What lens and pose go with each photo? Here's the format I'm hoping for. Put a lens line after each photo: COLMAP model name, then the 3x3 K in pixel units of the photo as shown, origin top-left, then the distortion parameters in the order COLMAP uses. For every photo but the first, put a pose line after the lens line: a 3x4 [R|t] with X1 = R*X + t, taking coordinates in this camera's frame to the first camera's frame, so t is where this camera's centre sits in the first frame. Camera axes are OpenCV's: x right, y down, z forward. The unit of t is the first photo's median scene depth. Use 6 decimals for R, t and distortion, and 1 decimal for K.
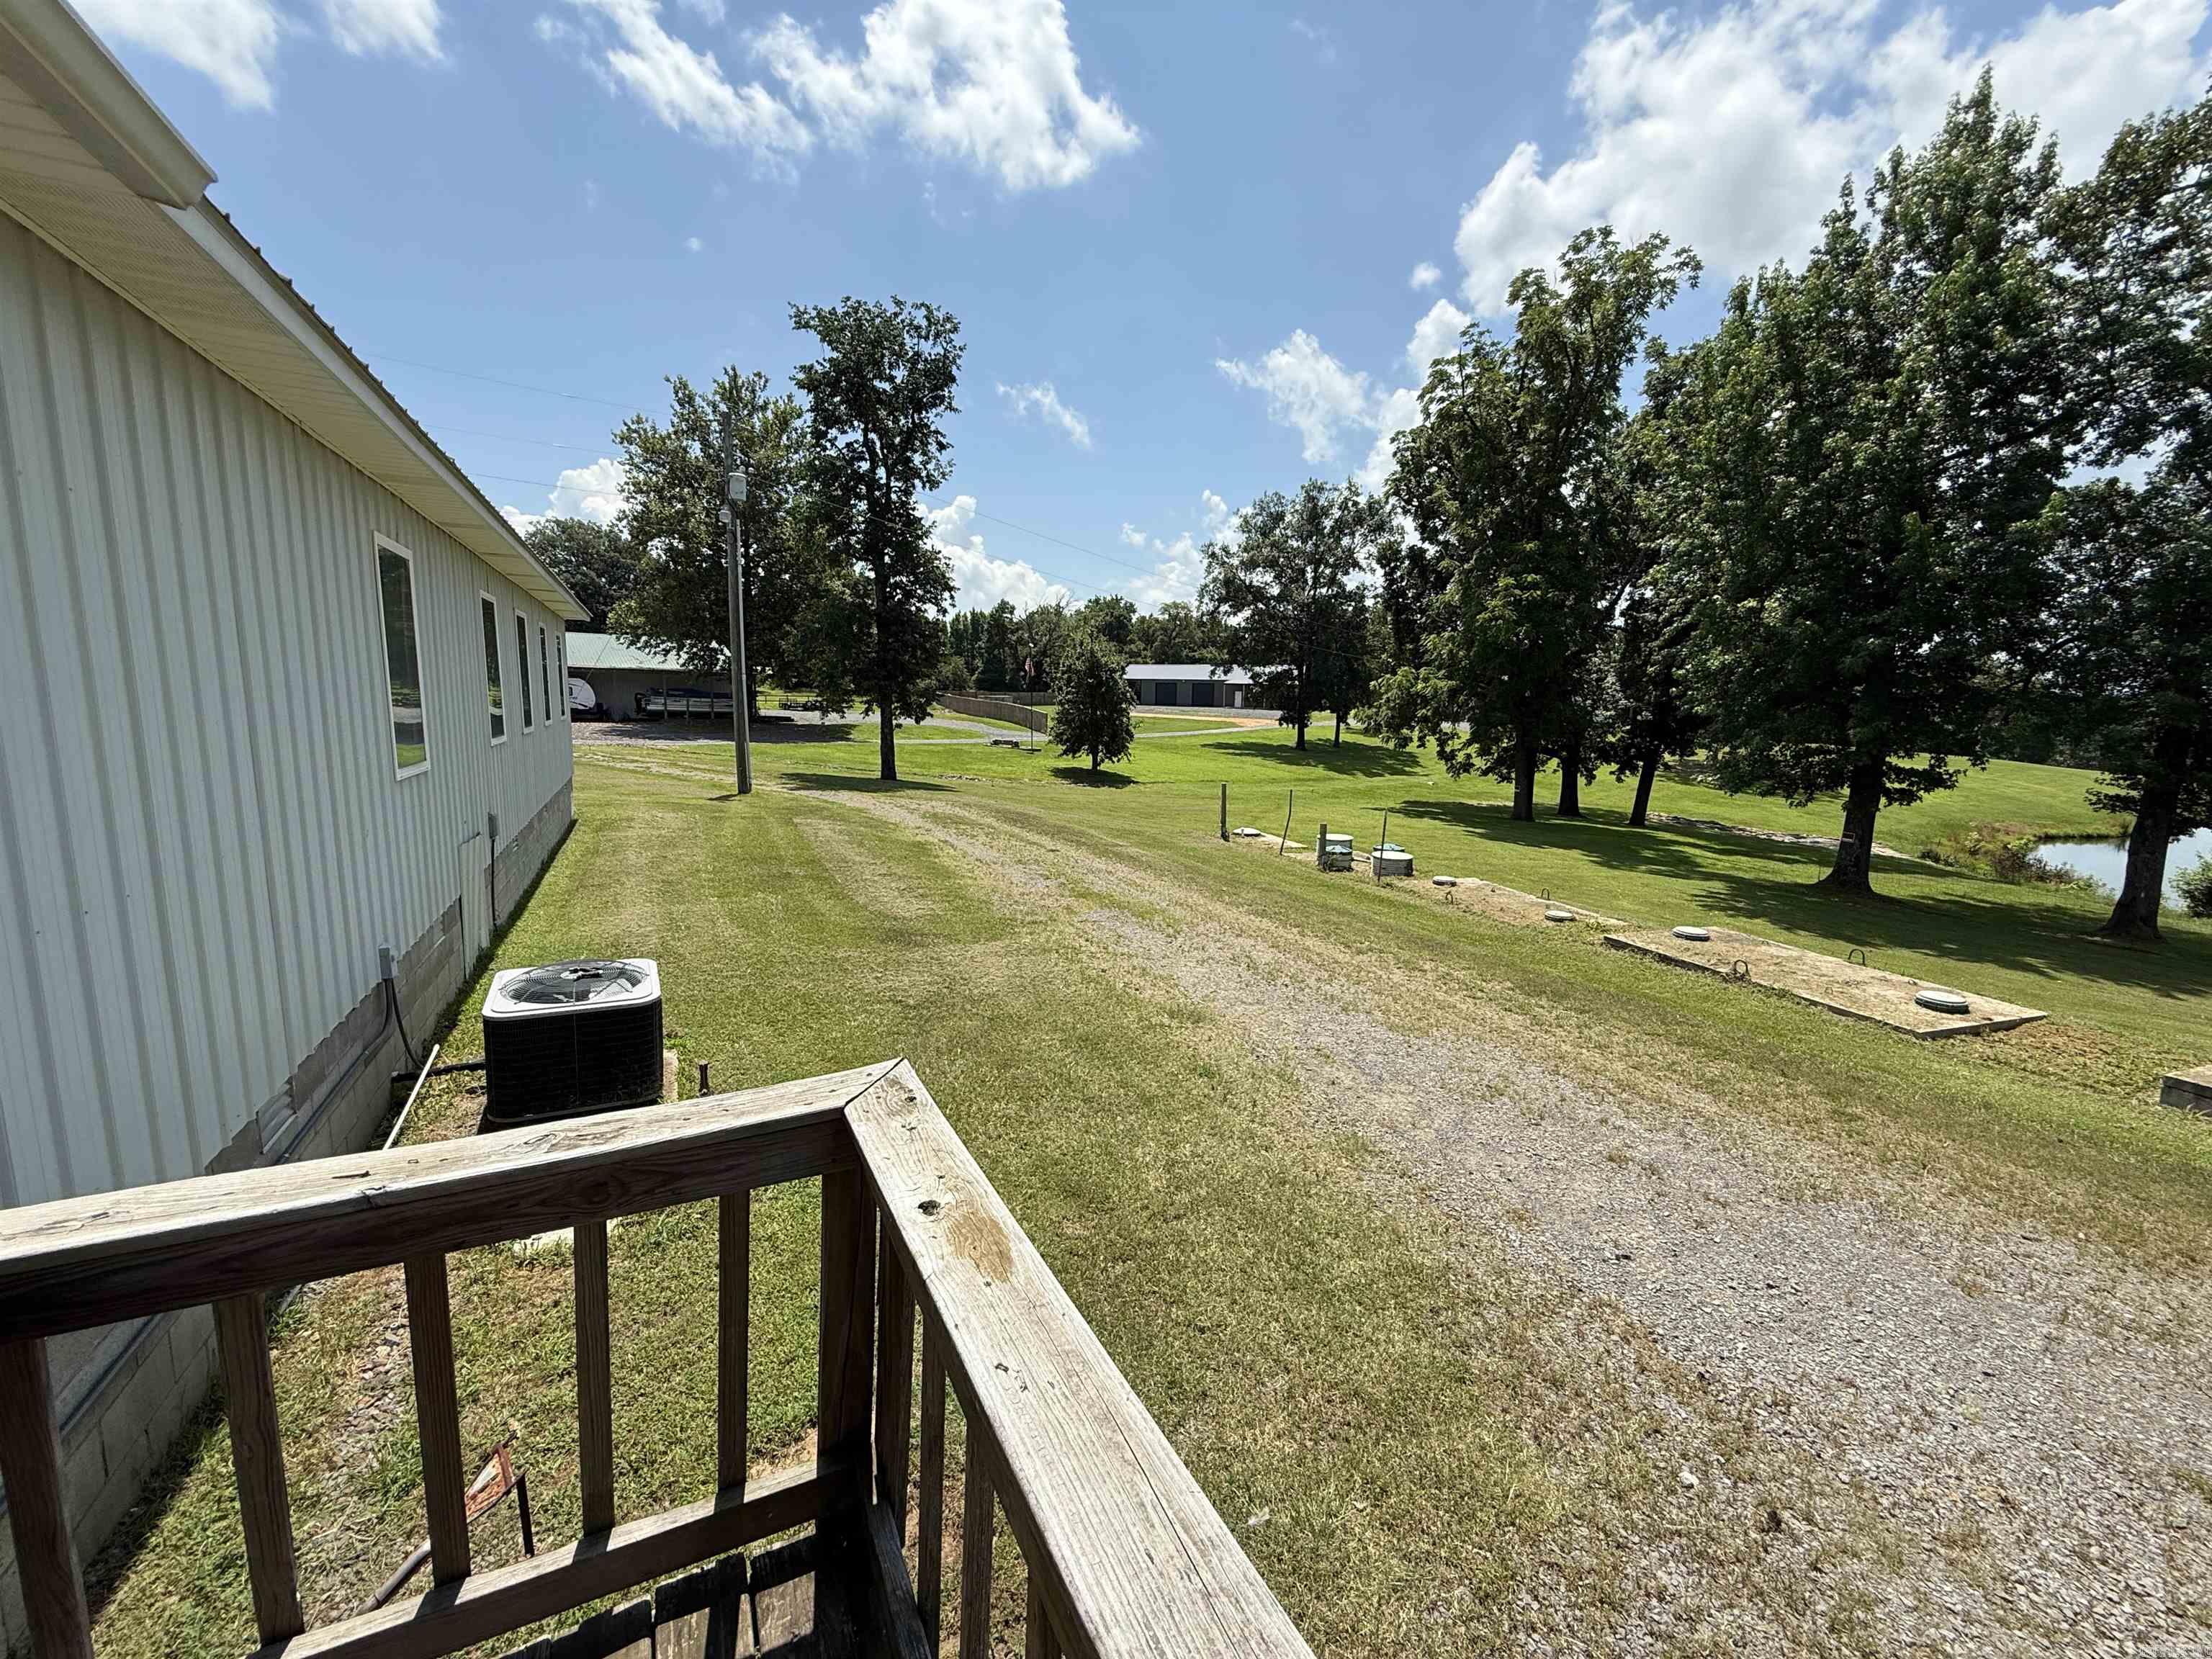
lens RADIAL K [[879.9, 0, 1106.0], [0, 879.9, 829.5], [0, 0, 1]] dist [-0.000522, -0.000007]
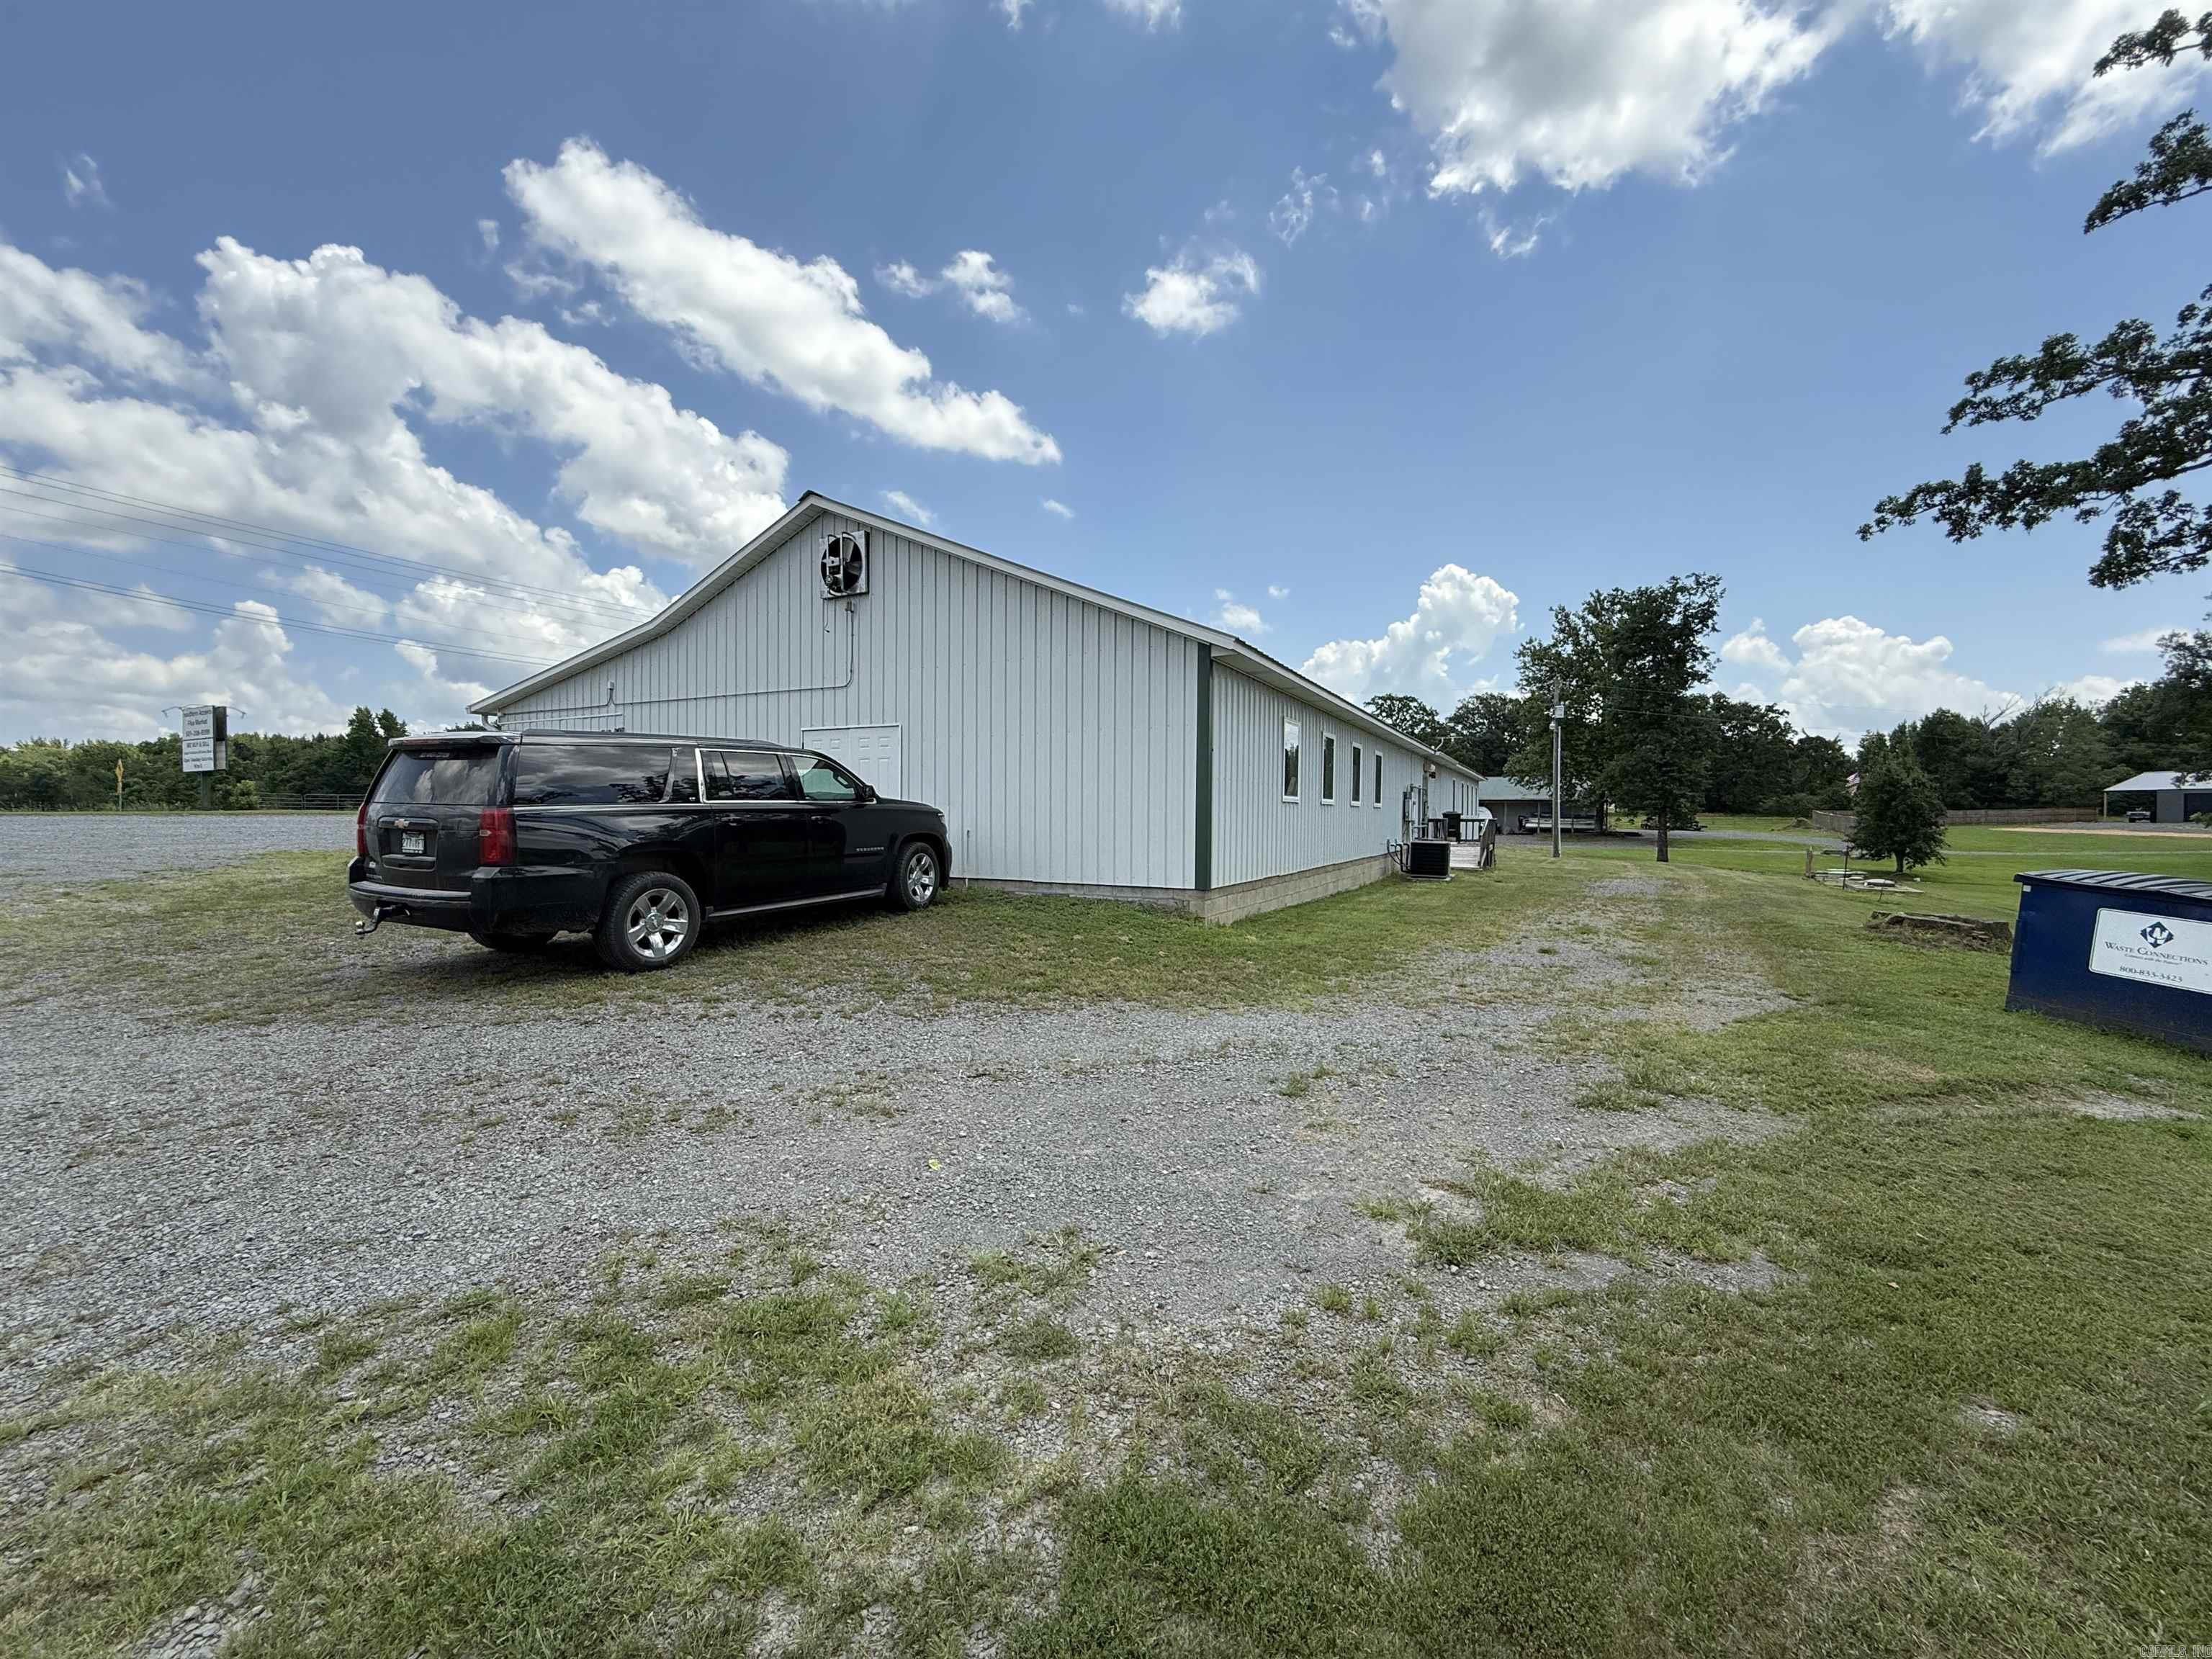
lens RADIAL K [[879.9, 0, 1106.0], [0, 879.9, 829.5], [0, 0, 1]] dist [-0.000522, -0.000007]
pose [[0.586914, -0.005558, -0.809630, 0.267460], [-0.108812, 0.990363, -0.085678, 0.072990], [0.802304, 0.138383, 0.580653, -0.428153]]
